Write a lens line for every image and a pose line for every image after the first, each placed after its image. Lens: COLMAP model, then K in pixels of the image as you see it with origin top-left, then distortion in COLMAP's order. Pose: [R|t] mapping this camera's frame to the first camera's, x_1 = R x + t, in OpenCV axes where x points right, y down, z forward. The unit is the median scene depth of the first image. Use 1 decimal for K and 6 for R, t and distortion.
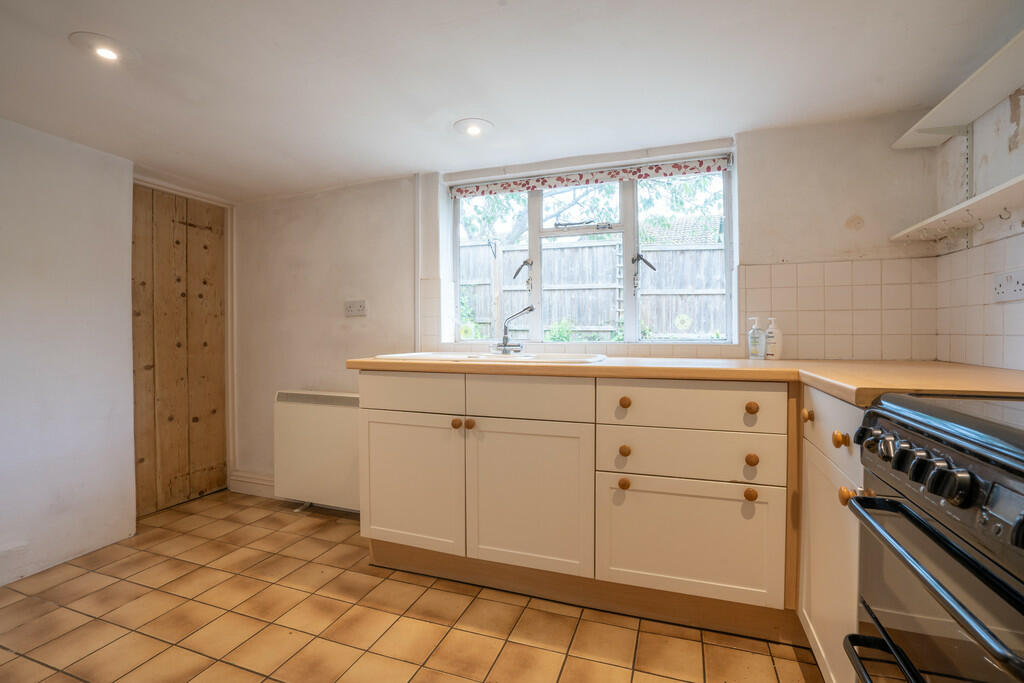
lens RADIAL K [[473.1, 0, 509.5], [0, 473.1, 339.7], [0, 0, 1]] dist [-0.061370, 0.026498]
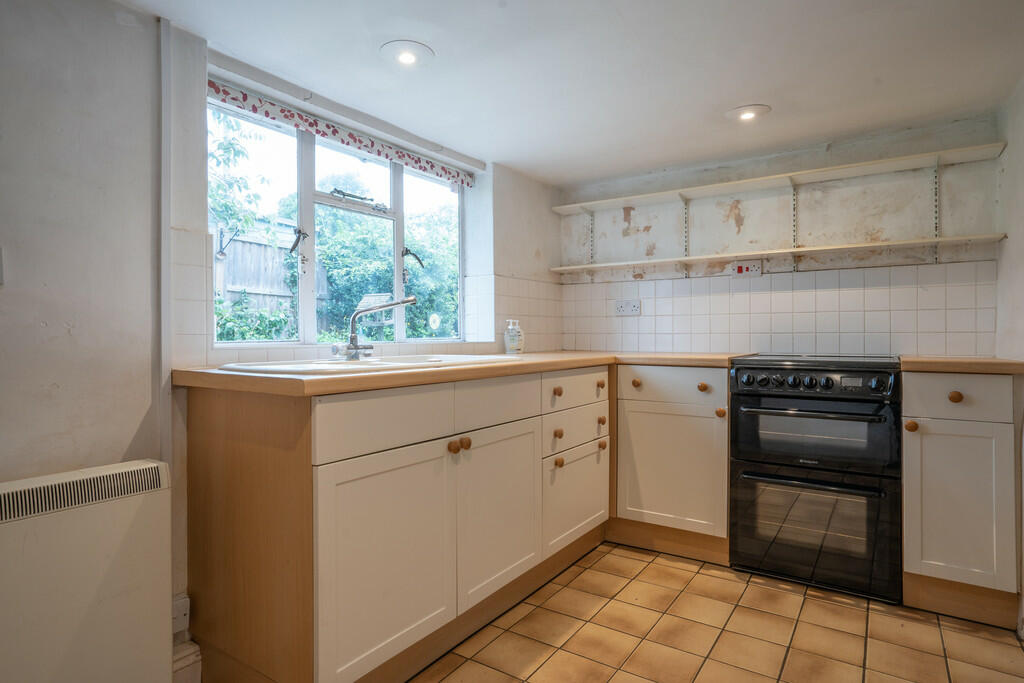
lens RADIAL K [[565.0, 0, 512.0], [0, 565.0, 341.5], [0, 0, 1]] dist [-0.003393, -0.000076]
pose [[0.243829, -0.010585, 0.969760, -0.982839], [0.016521, 0.999841, 0.006759, 0.000094], [-0.969677, 0.014374, 0.243965, 0.674085]]
